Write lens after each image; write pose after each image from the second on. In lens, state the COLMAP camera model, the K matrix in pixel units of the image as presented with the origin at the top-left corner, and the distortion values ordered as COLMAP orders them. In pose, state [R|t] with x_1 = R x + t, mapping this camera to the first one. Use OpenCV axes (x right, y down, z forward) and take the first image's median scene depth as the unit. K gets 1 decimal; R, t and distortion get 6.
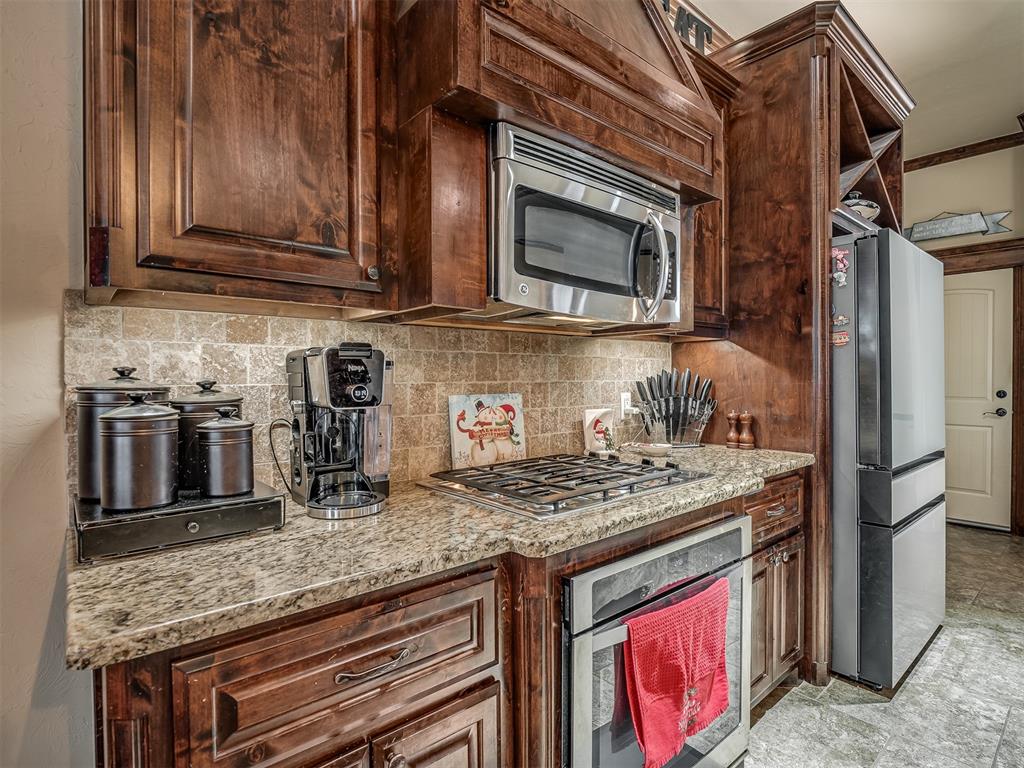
lens RADIAL K [[529.9, 0, 522.0], [0, 529.9, 384.4], [0, 0, 1]] dist [0.001507, -0.010904]
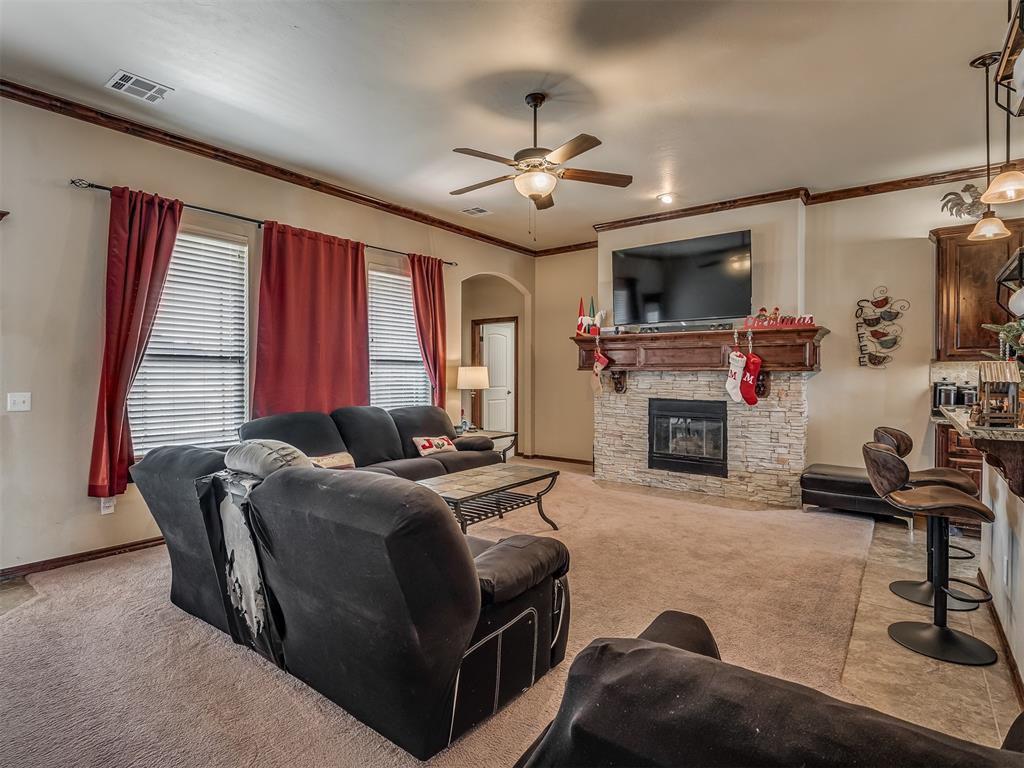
lens RADIAL K [[529.9, 0, 496.7], [0, 529.9, 373.5], [0, 0, 1]] dist [0.001507, -0.010904]
pose [[0.167369, 0.008286, -0.985859, 1.690626], [-0.015978, 0.999856, 0.005691, -0.017917], [0.985765, 0.014799, 0.167478, -1.951064]]
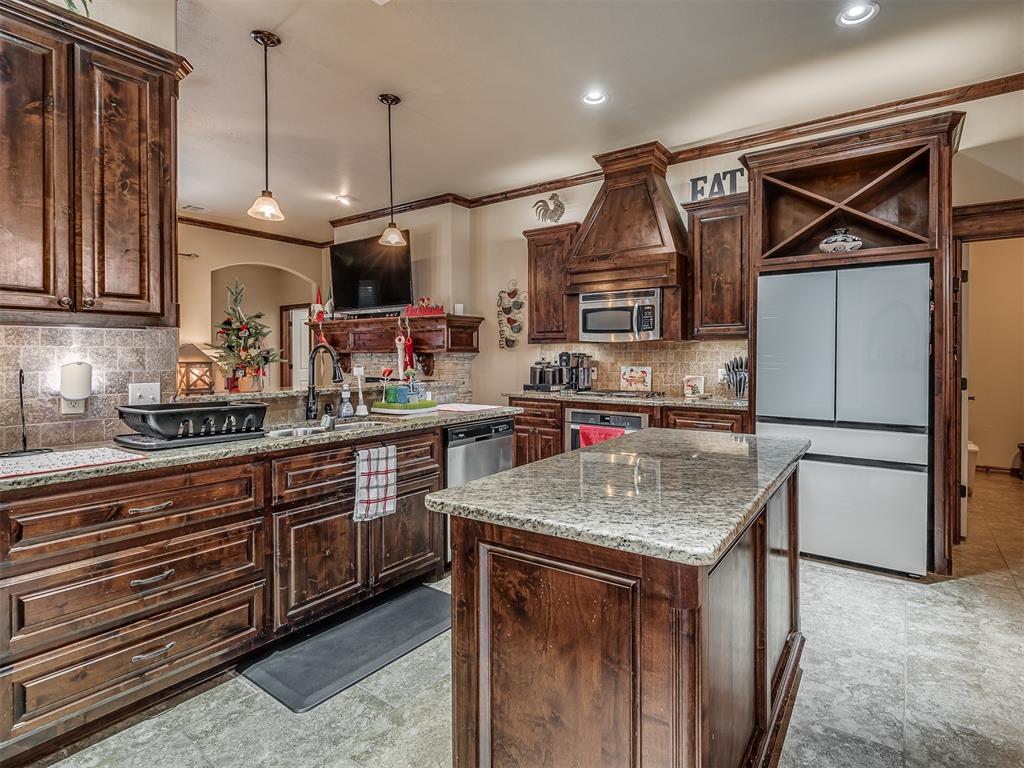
lens RADIAL K [[529.9, 0, 541.2], [0, 529.9, 357.6], [0, 0, 1]] dist [0.001507, -0.010904]
pose [[0.233175, 0.005860, -0.972417, 2.455981], [-0.013390, 0.999906, 0.002815, -0.028364], [0.972343, 0.012364, 0.233232, -0.105685]]
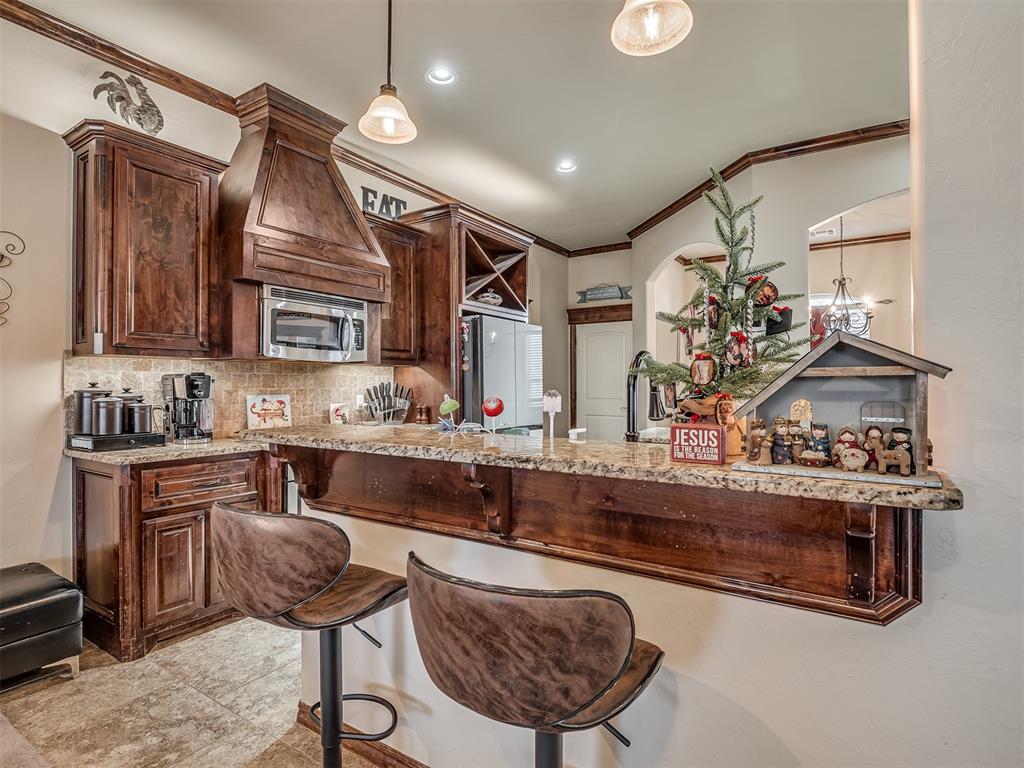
lens RADIAL K [[529.9, 0, 521.3], [0, 529.9, 381.0], [0, 0, 1]] dist [0.001507, -0.010904]
pose [[0.961745, 0.003233, 0.273927, 0.297923], [0.003072, 0.999740, -0.022586, 0.013724], [-0.273929, 0.022563, 0.961485, -1.157882]]
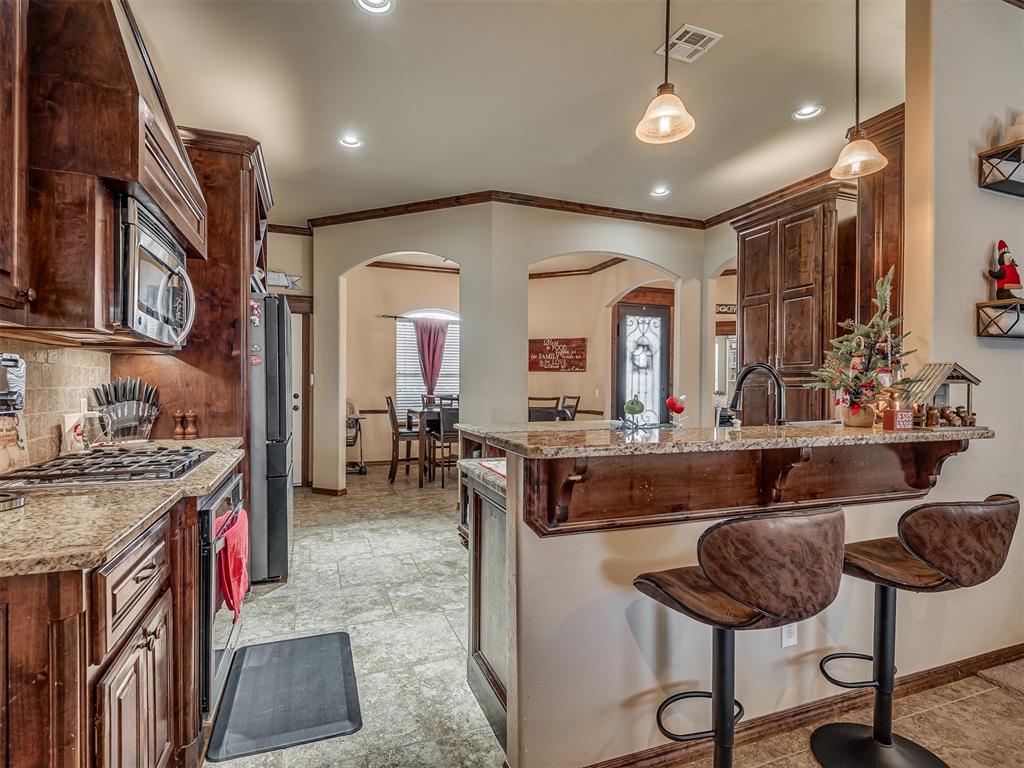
lens RADIAL K [[529.9, 0, 514.5], [0, 529.9, 388.2], [0, 0, 1]] dist [0.001507, -0.010904]
pose [[0.347065, -0.001453, 0.937840, -0.669095], [0.005149, 0.999987, -0.000356, -0.000545], [-0.937827, 0.004952, 0.347068, -0.268252]]
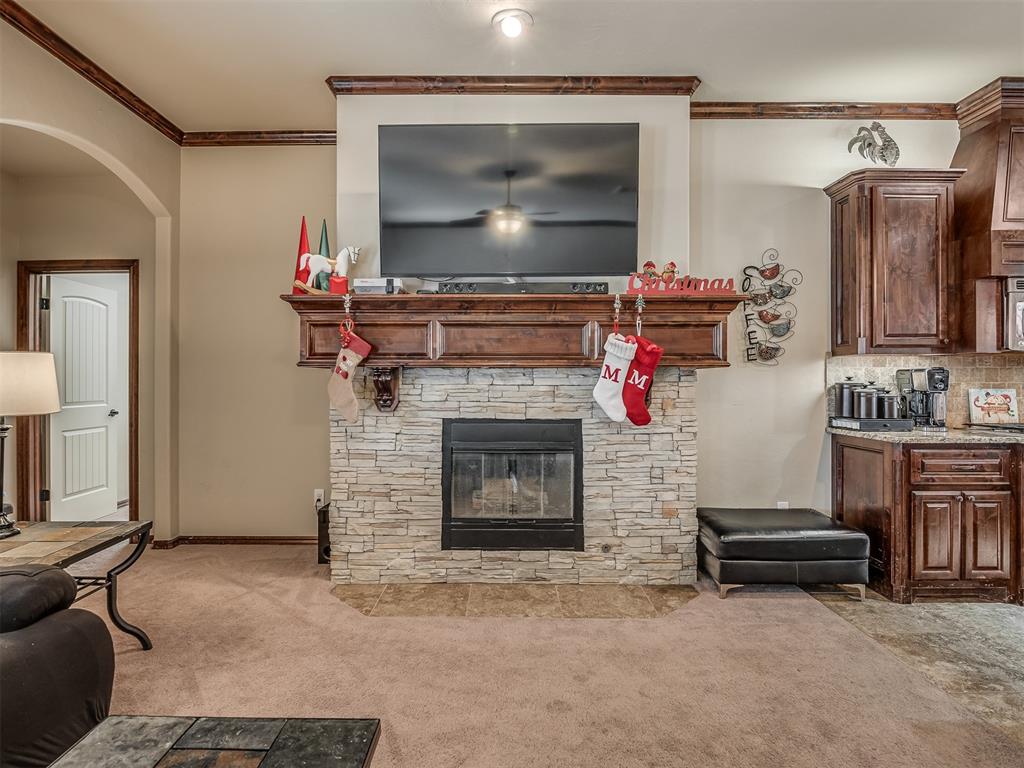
lens RADIAL K [[529.9, 0, 507.1], [0, 529.9, 379.9], [0, 0, 1]] dist [0.001507, -0.010904]
pose [[0.742748, 0.002188, -0.669568, -0.094592], [-0.011225, 0.999895, -0.009185, 0.023623], [0.669478, 0.014338, 0.742694, -1.628788]]
